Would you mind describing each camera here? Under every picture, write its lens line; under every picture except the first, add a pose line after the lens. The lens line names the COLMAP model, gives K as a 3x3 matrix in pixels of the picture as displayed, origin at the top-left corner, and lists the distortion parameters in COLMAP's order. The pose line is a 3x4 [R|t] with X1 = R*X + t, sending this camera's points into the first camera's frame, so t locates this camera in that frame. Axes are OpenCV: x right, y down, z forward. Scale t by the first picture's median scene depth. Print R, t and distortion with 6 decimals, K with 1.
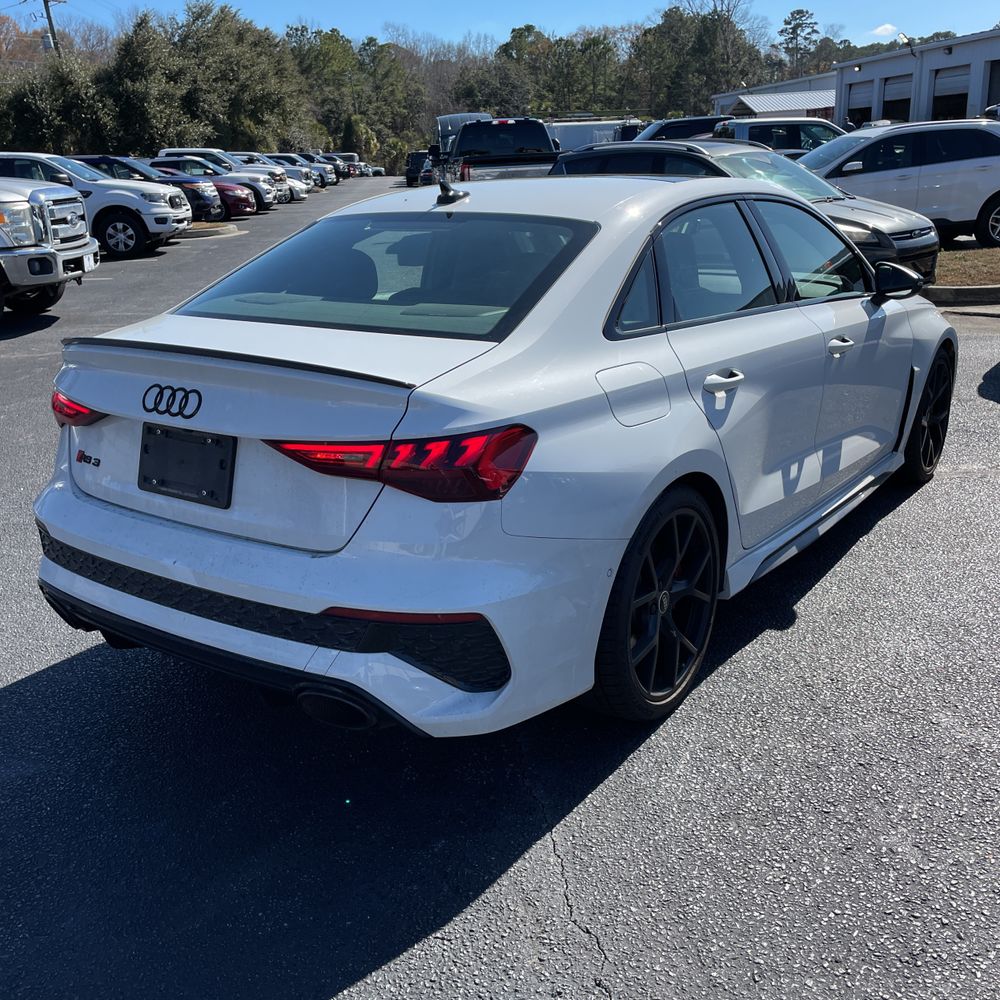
lens RADIAL K [[1024.5, 0, 503.5], [0, 1024.5, 506.8], [0, 0, 1]] dist [0.017037, 0.000000]
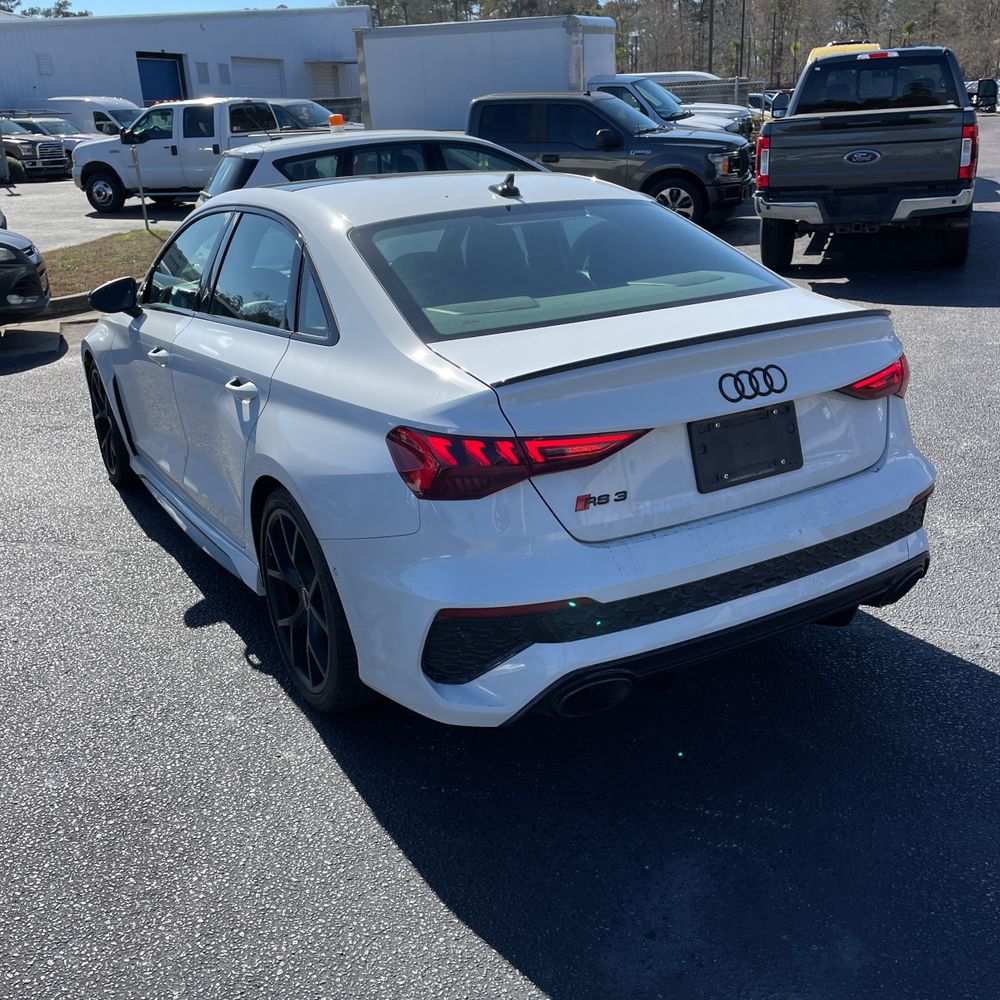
lens RADIAL K [[1024.5, 0, 502.1], [0, 1024.5, 494.8], [0, 0, 1]] dist [0.017037, 0.000000]
pose [[0.410256, -0.284546, 0.866443, -0.120116], [0.311904, 0.936564, 0.159890, -0.021597], [-0.856975, 0.204651, 0.472982, 0.069285]]
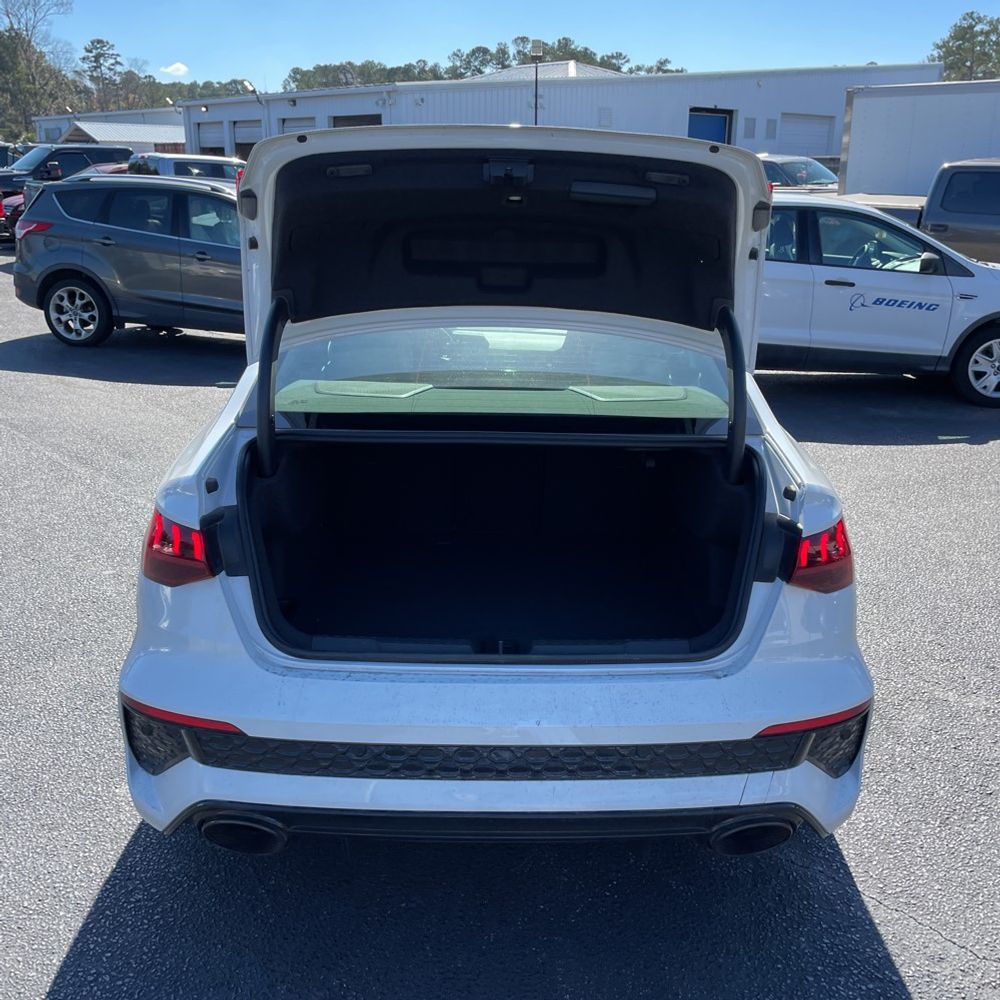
lens RADIAL K [[1024.5, 0, 502.5], [0, 1024.5, 483.5], [0, 0, 1]] dist [0.017037, 0.000000]
pose [[0.801139, -0.112925, 0.587728, -0.073124], [0.140857, 0.990028, -0.001781, -0.012599], [-0.581667, 0.084213, 0.809056, 0.030508]]
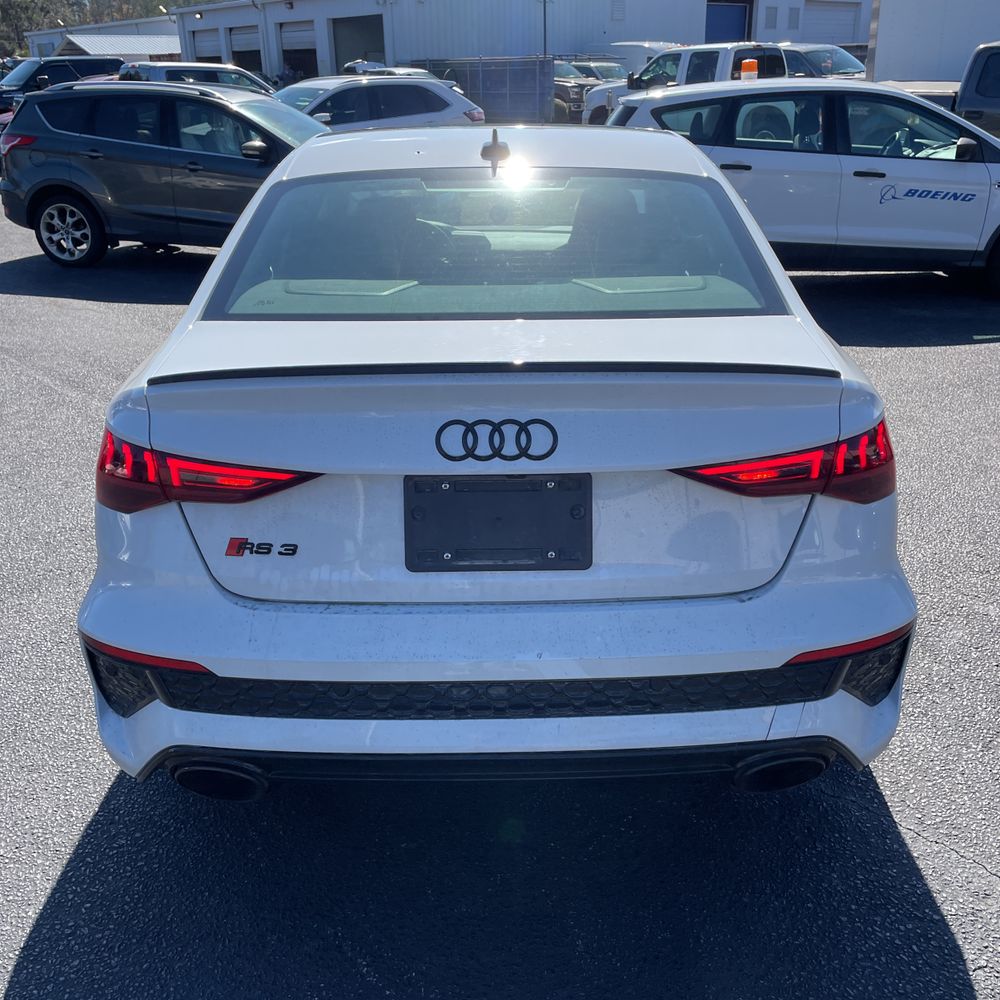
lens RADIAL K [[1024.5, 0, 496.7], [0, 1024.5, 500.6], [0, 0, 1]] dist [0.017037, 0.000000]
pose [[0.811313, -0.187522, 0.553720, -0.066393], [0.166129, 0.982064, 0.089171, -0.011413], [-0.560510, 0.019643, 0.827914, 0.037105]]
